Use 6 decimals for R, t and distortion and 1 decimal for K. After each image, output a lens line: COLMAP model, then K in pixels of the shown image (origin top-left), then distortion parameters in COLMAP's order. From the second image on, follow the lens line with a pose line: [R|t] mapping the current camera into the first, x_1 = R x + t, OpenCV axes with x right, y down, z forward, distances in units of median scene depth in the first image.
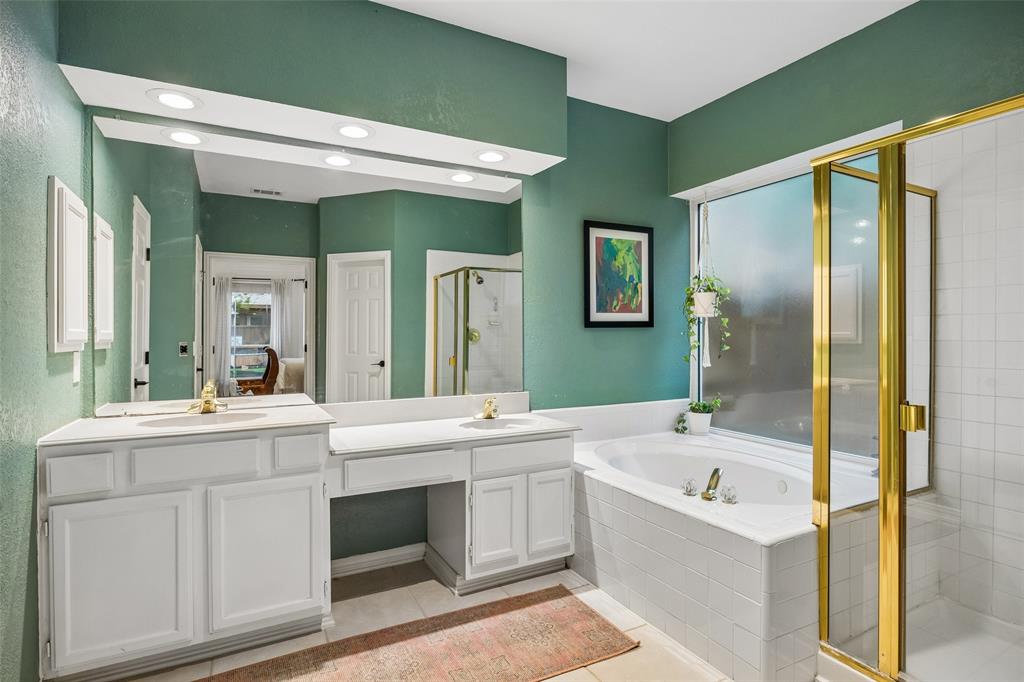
lens RADIAL K [[538.2, 0, 510.9], [0, 538.2, 341.5], [0, 0, 1]] dist [0.005587, 0.000045]
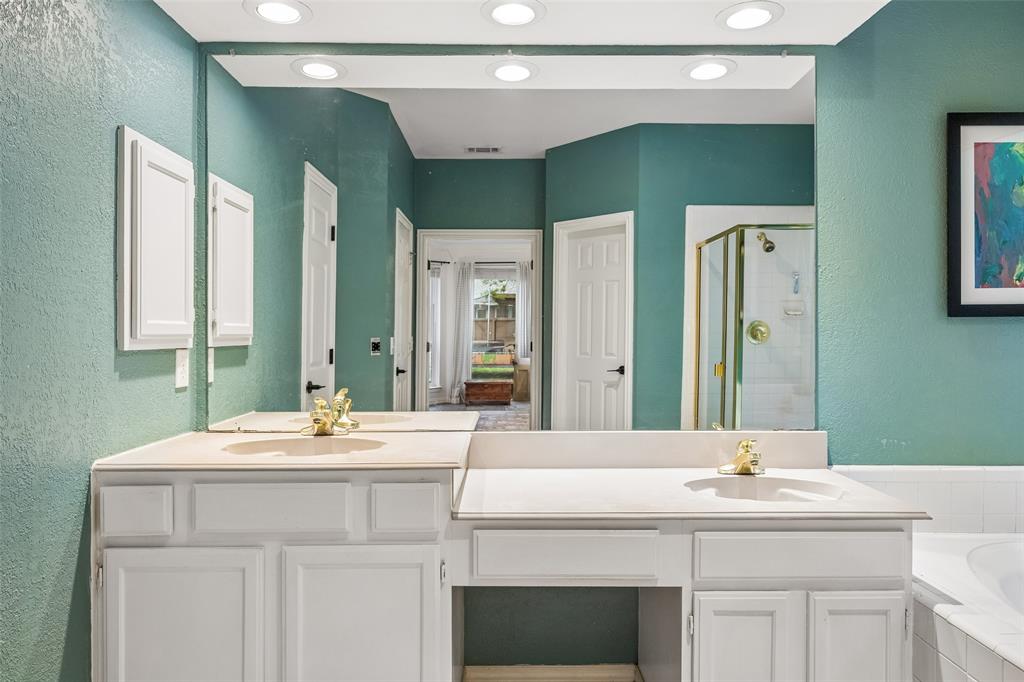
lens RADIAL K [[673.3, 0, 507.4], [0, 673.3, 334.9], [0, 0, 1]] dist [0.004109, 0.002643]
pose [[0.888910, 0.006157, -0.458041, 0.062610], [-0.008500, 0.999959, -0.003056, -0.002493], [0.458003, 0.006610, 0.888926, 0.238535]]
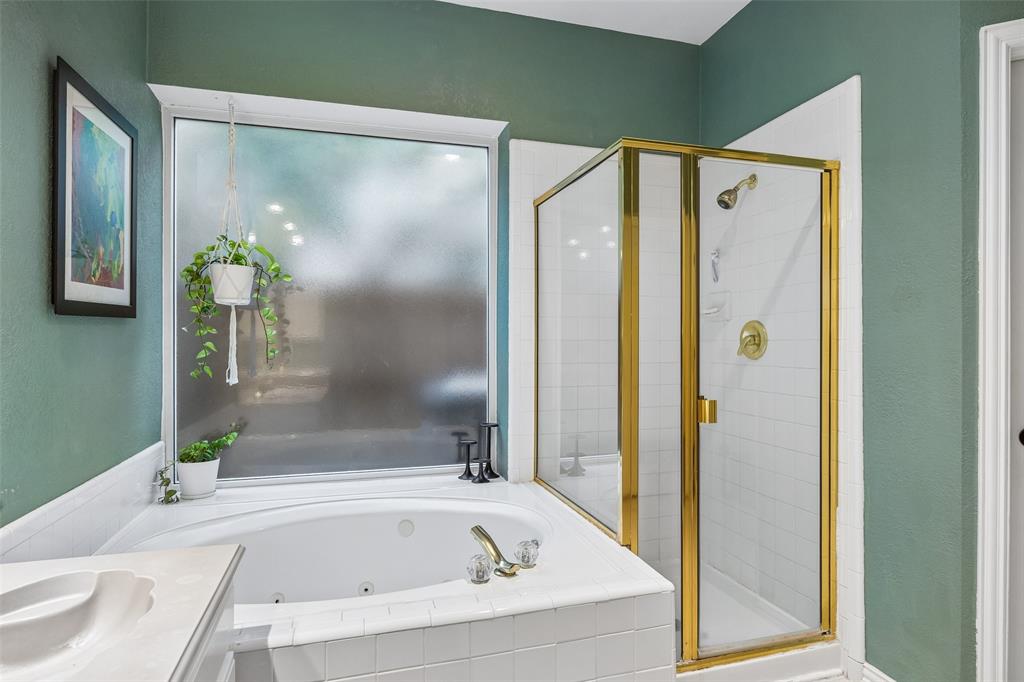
lens RADIAL K [[569.0, 0, 512.8], [0, 569.0, 336.4], [0, 0, 1]] dist [-0.006857, -0.000825]
pose [[0.184499, -0.000094, 0.982833, -0.260551], [0.003226, 0.999995, -0.000510, -0.008517], [-0.982827, 0.003265, 0.184499, 0.645698]]
